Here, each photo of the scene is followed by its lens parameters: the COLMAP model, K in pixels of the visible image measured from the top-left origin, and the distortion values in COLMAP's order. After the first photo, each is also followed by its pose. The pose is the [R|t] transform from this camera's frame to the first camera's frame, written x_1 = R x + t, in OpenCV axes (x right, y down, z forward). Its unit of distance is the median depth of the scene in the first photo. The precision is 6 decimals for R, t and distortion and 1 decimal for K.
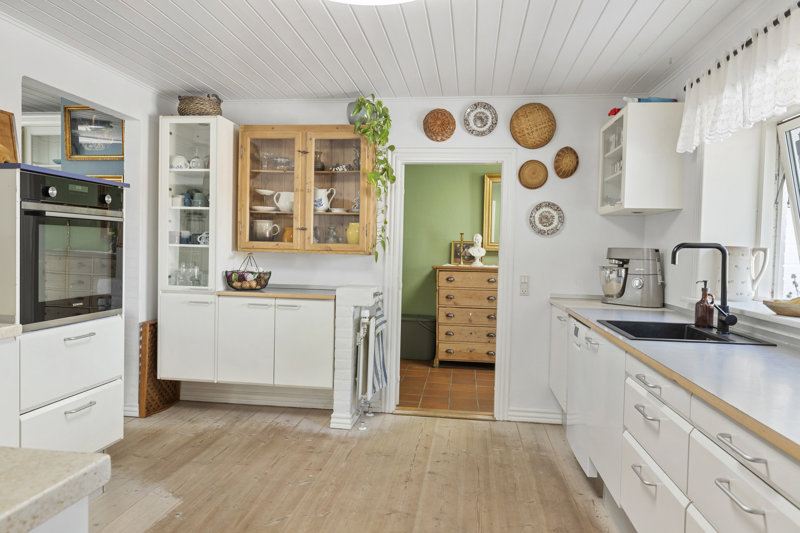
lens RADIAL K [[560.0, 0, 400.0], [0, 560.0, 266.5], [0, 0, 1]] dist [0.002706, 0.000444]
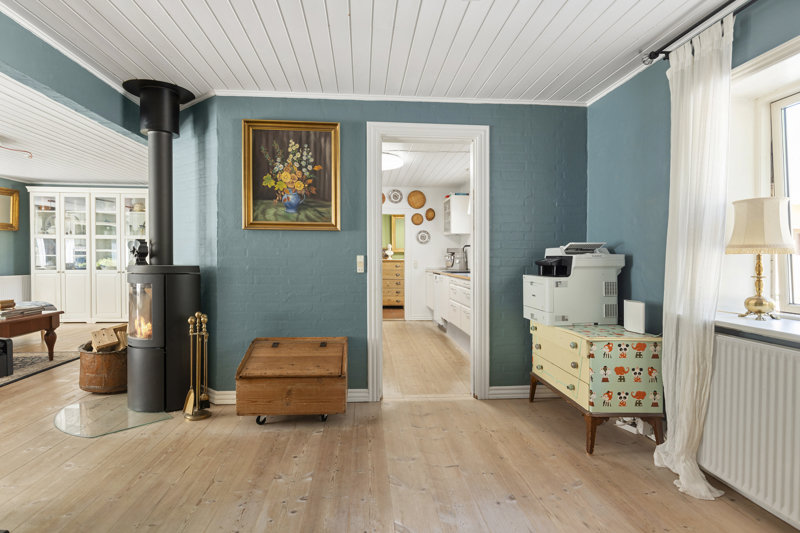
lens RADIAL K [[425.0, 0, 400.0], [0, 425.0, 266.5], [0, 0, 1]] dist [0.001977, 0.000080]
pose [[0.976634, -0.030797, 0.212690, -0.244377], [0.032411, 0.999466, -0.004103, 0.049117], [-0.212450, 0.010901, 0.977111, -0.818417]]
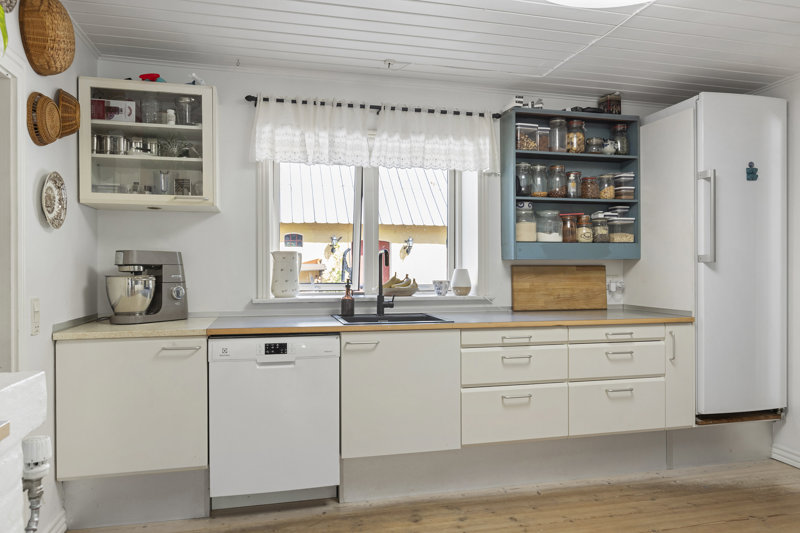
lens RADIAL K [[534.6, 0, 400.0], [0, 534.6, 266.5], [0, 0, 1]] dist [0.003035, -0.000679]
pose [[-0.353477, -0.018706, 0.935256, -0.422771], [0.021236, 0.999382, 0.028015, -0.024054], [-0.935202, 0.029764, -0.352861, 0.898505]]
